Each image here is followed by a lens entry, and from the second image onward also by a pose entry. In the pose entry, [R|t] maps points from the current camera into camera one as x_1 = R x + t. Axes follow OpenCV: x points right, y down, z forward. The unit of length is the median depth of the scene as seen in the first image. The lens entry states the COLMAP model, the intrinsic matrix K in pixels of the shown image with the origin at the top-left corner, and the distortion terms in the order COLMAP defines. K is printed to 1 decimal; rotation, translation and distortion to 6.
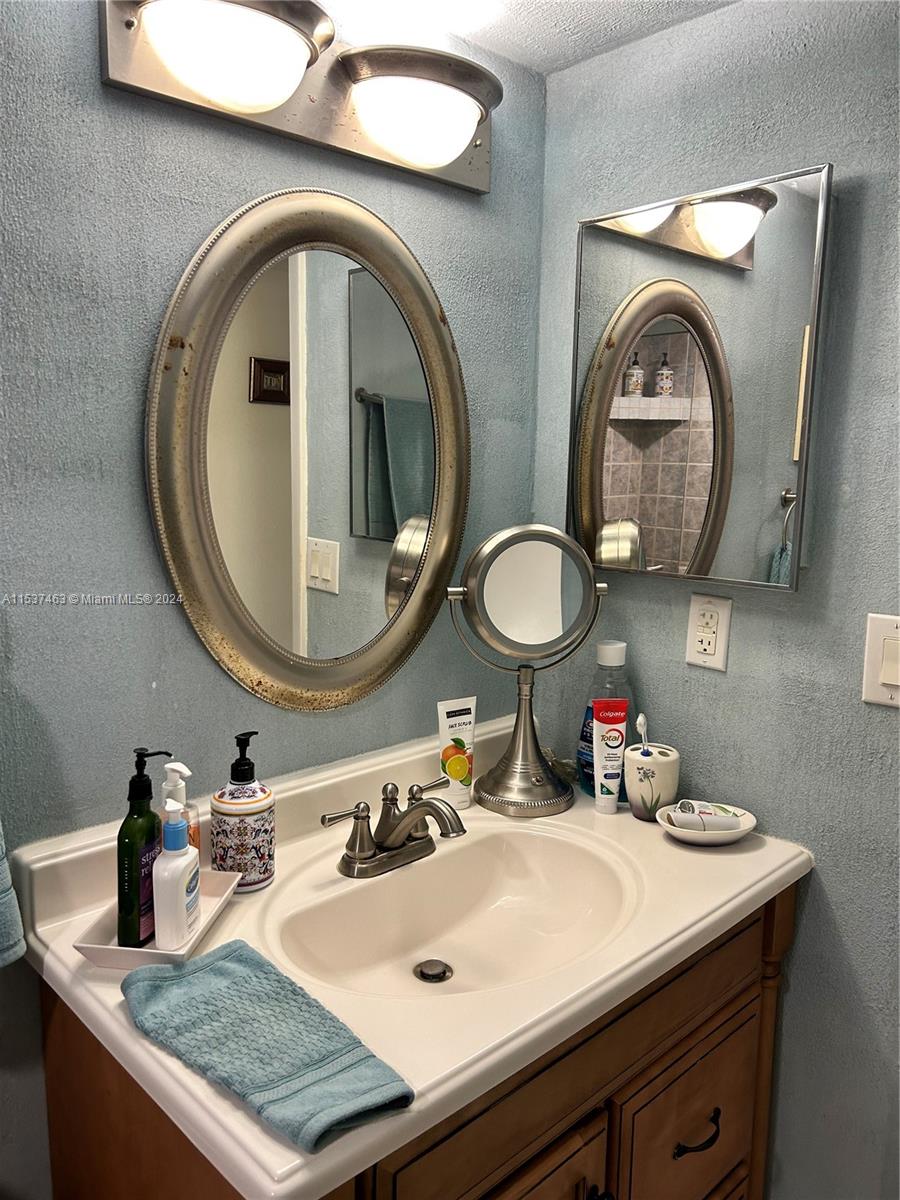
lens RADIAL K [[911.5, 0, 448.0], [0, 911.5, 599.0], [0, 0, 1]] dist [0.083262, -0.087831]
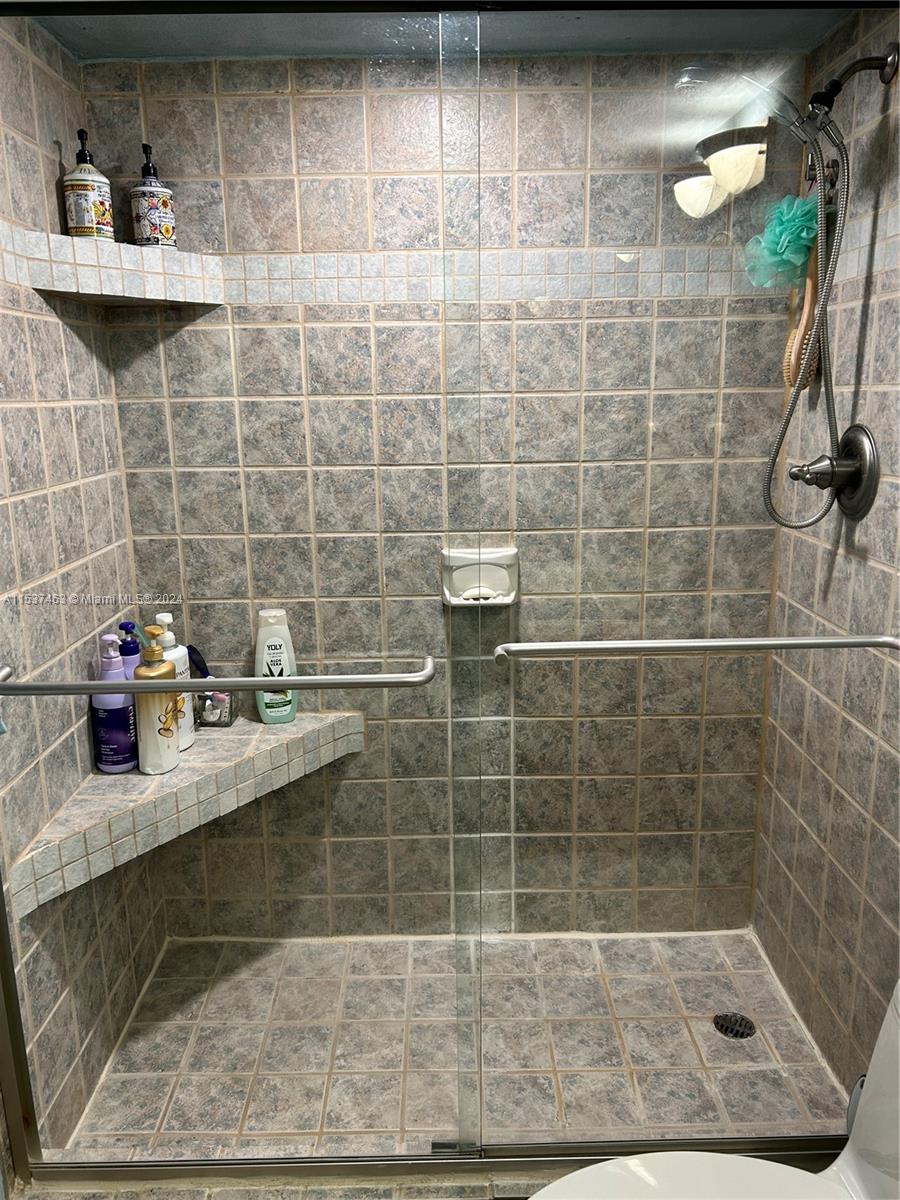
lens RADIAL K [[911.5, 0, 452.9], [0, 911.5, 603.9], [0, 0, 1]] dist [0.083262, -0.087831]
pose [[0.675959, -0.193219, 0.711158, -0.022753], [0.148254, 0.980941, 0.125602, -0.084002], [-0.721873, 0.020531, 0.691721, 0.575820]]
